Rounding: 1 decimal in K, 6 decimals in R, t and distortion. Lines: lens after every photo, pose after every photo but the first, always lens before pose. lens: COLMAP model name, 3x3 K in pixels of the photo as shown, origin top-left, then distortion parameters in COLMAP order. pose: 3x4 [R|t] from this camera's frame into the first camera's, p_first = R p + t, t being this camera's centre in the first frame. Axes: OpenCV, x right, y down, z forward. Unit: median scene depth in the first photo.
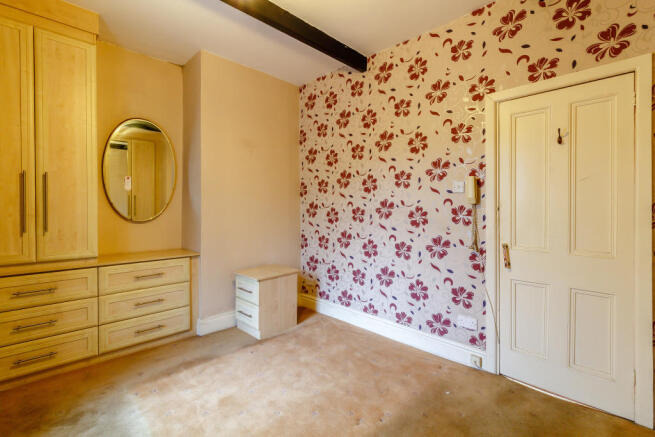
lens RADIAL K [[316.4, 0, 327.5], [0, 316.4, 218.5], [0, 0, 1]] dist [0.003831, 0.000317]
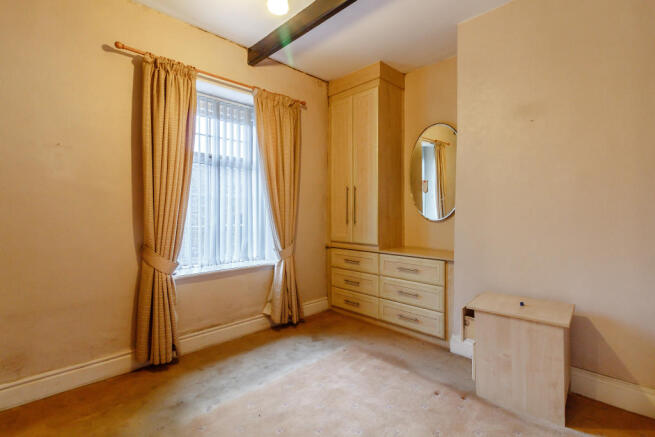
lens RADIAL K [[316.4, 0, 327.5], [0, 316.4, 218.5], [0, 0, 1]] dist [0.003831, 0.000317]
pose [[-0.039975, 0.029142, -0.998776, 0.453958], [-0.024783, 0.999238, 0.030147, -0.019634], [0.998893, 0.025958, -0.039223, 0.632663]]
